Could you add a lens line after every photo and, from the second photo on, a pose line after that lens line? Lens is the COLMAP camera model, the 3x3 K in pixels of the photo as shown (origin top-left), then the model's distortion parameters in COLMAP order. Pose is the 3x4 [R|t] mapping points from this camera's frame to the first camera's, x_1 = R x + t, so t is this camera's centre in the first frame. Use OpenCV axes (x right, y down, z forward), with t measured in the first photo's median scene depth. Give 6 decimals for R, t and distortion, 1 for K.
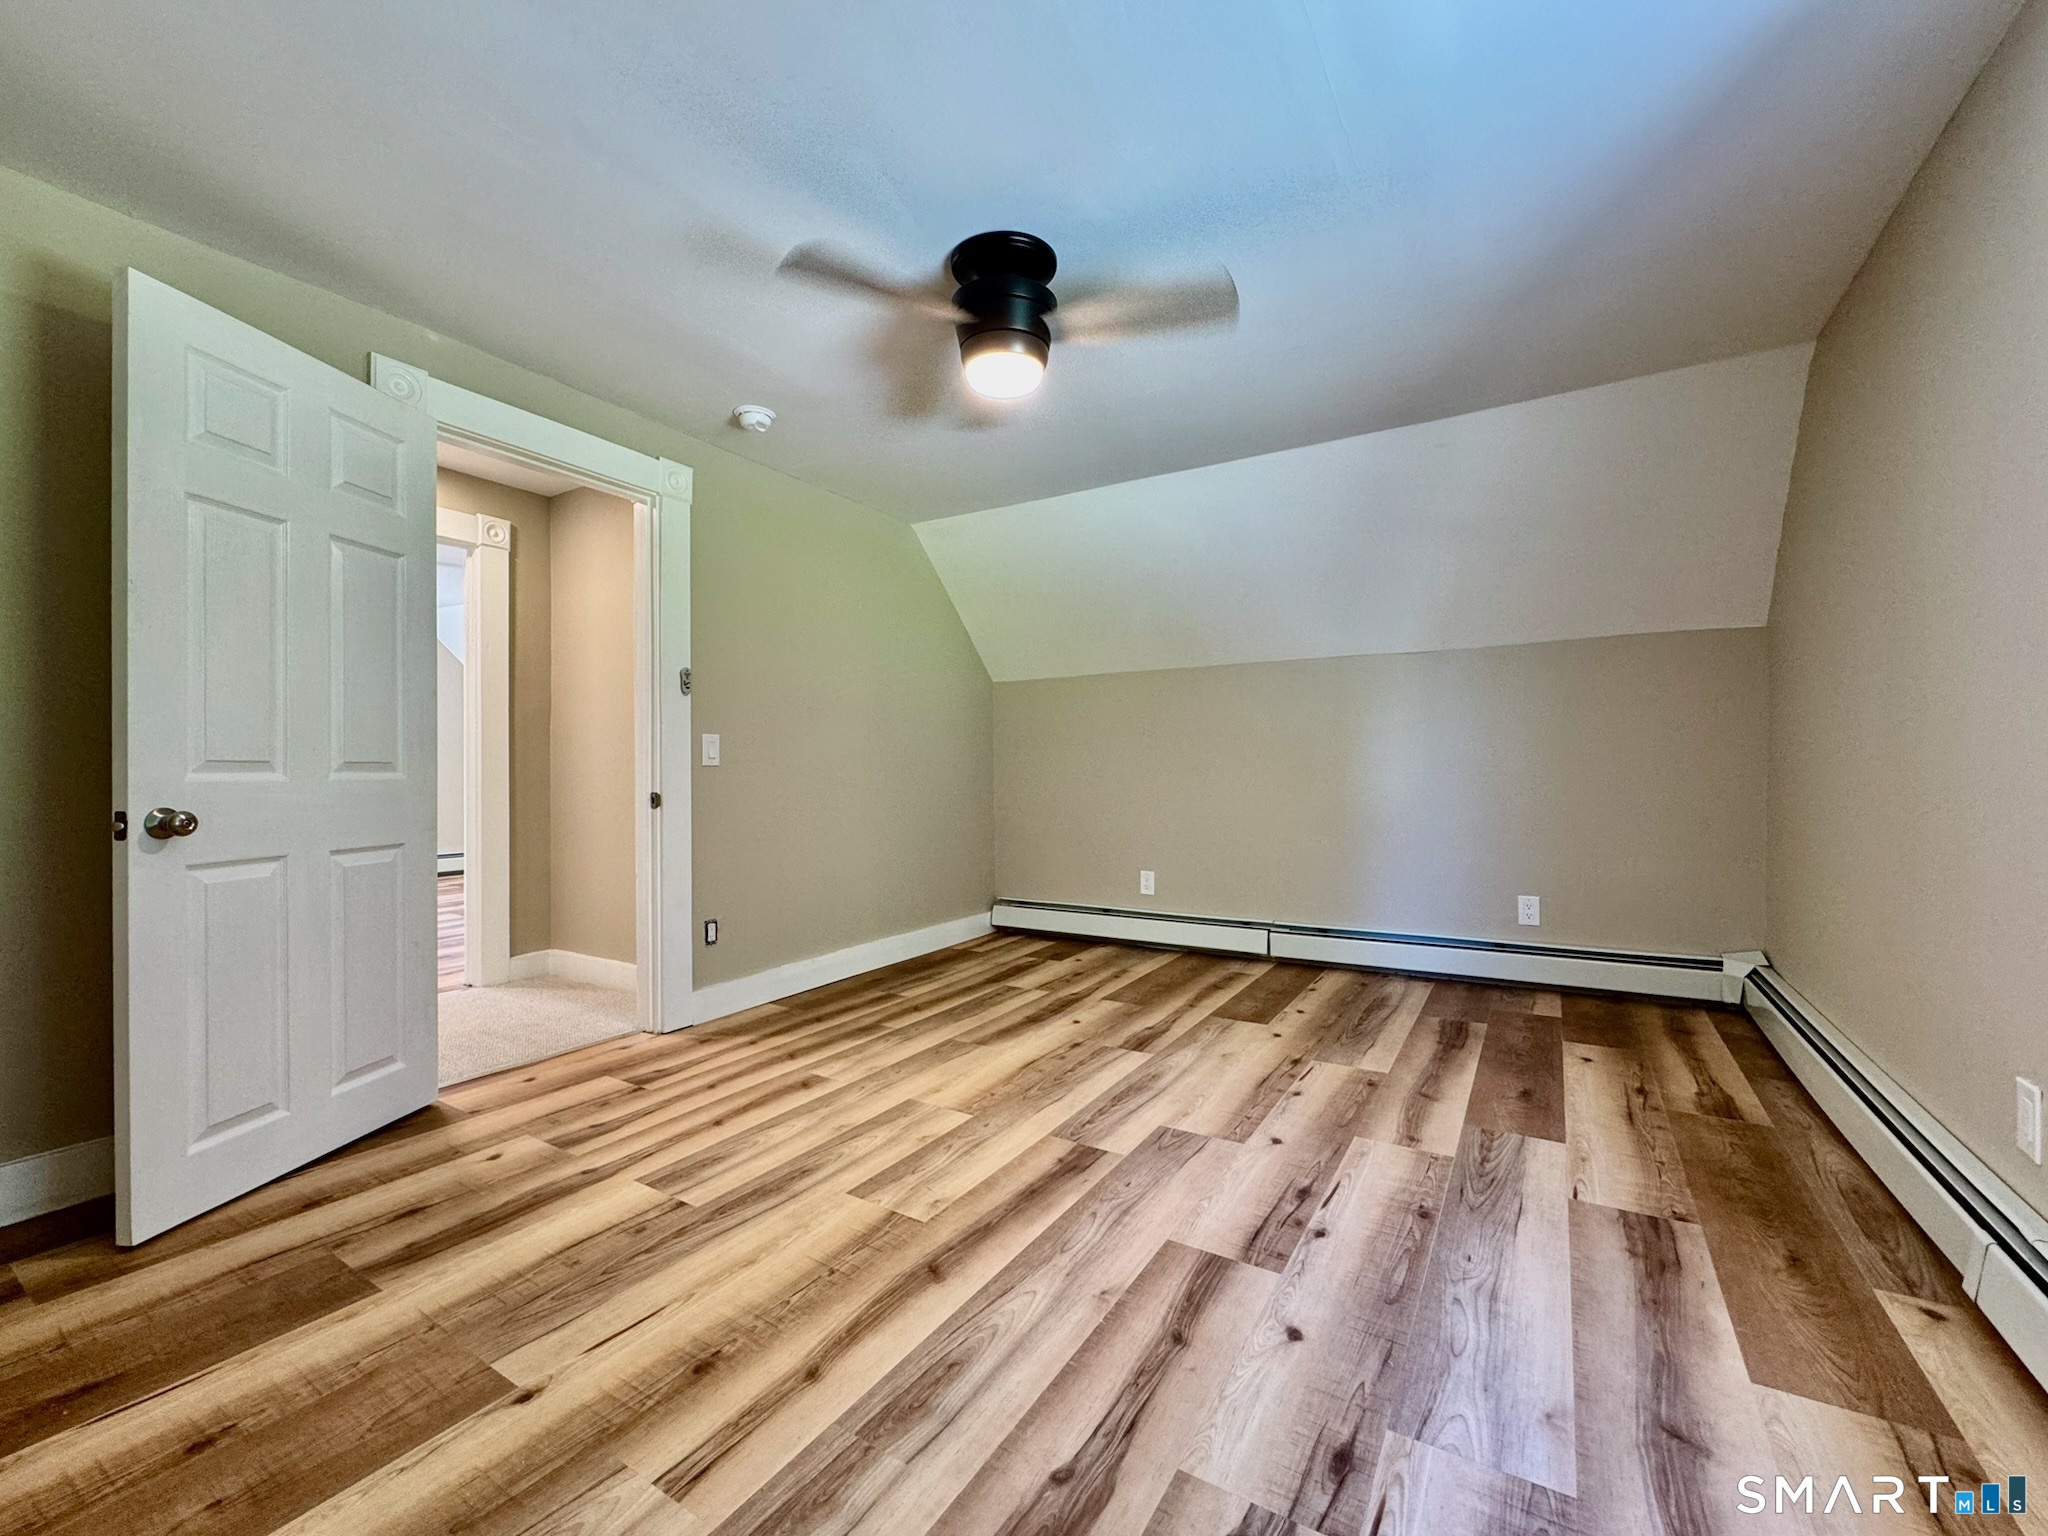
lens RADIAL K [[834.7, 0, 1028.7], [0, 834.7, 759.5], [0, 0, 1]] dist [-0.001912, 0.000294]
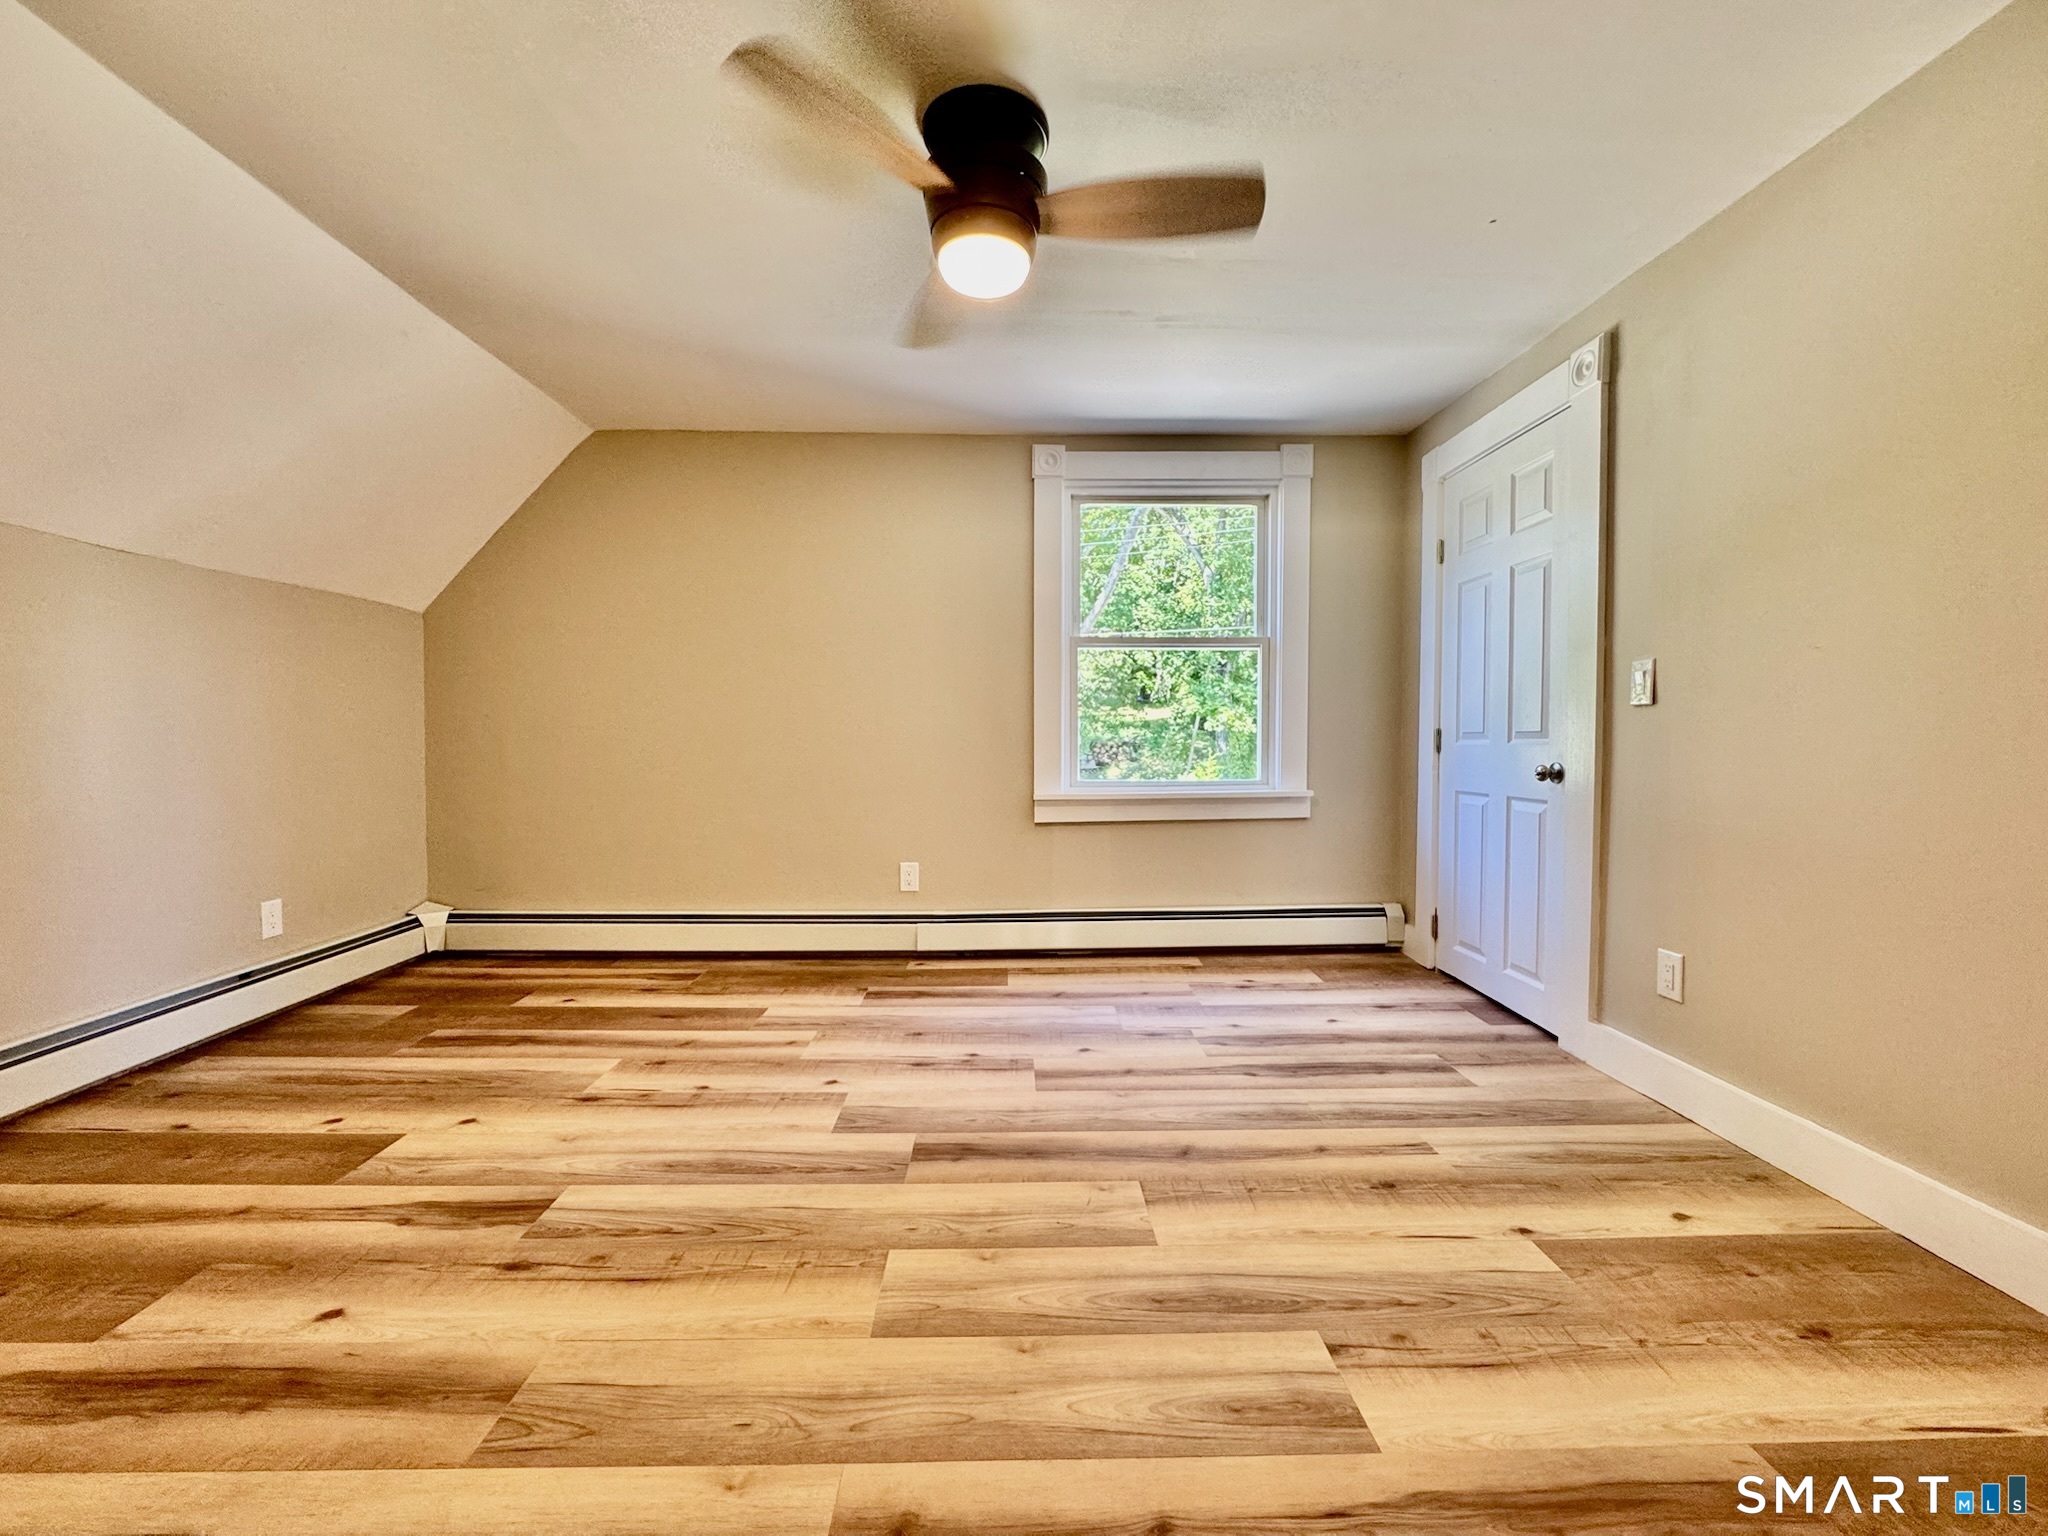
lens RADIAL K [[834.7, 0, 1022.0], [0, 834.7, 779.1], [0, 0, 1]] dist [-0.001912, 0.000294]
pose [[-0.537834, -0.037724, 0.842206, -0.712728], [-0.007211, 0.999168, 0.040150, 0.020090], [-0.843020, 0.015520, -0.537658, 1.335053]]
